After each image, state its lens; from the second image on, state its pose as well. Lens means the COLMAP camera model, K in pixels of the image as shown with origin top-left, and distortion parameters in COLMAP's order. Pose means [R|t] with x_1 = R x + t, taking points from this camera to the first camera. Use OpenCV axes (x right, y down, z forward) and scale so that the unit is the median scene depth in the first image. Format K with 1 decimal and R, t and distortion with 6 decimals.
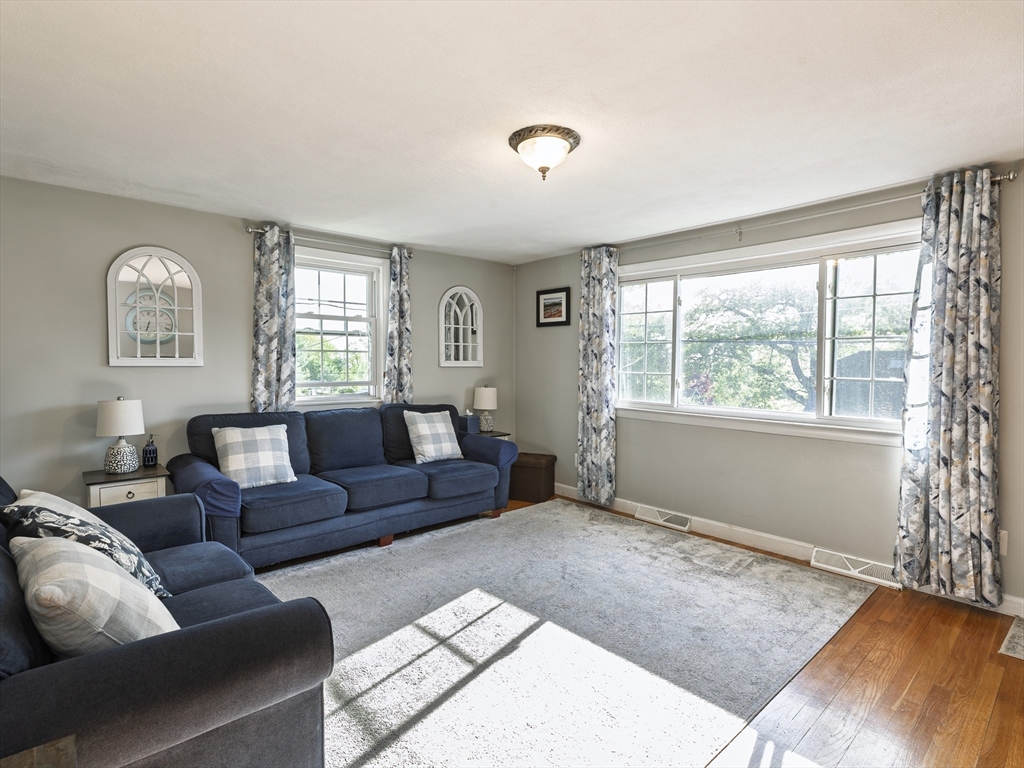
lens RADIAL K [[519.0, 0, 512.0], [0, 519.0, 384.0], [0, 0, 1]] dist [0.001867, 0.000416]
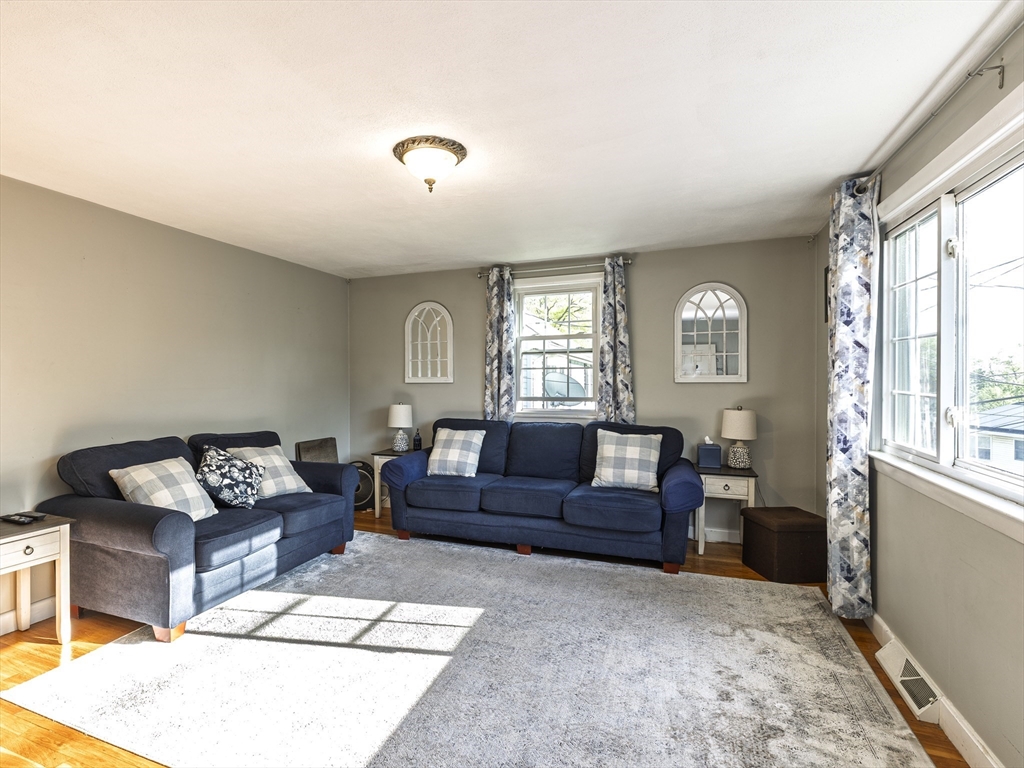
lens RADIAL K [[550.2, 0, 509.4], [0, 550.2, 393.1], [0, 0, 1]] dist [-0.002131, -0.000287]
pose [[0.431876, 0.014756, -0.901812, 0.654958], [-0.030598, 0.999530, 0.001702, -0.011751], [0.901414, 0.026858, 0.432125, 0.435148]]
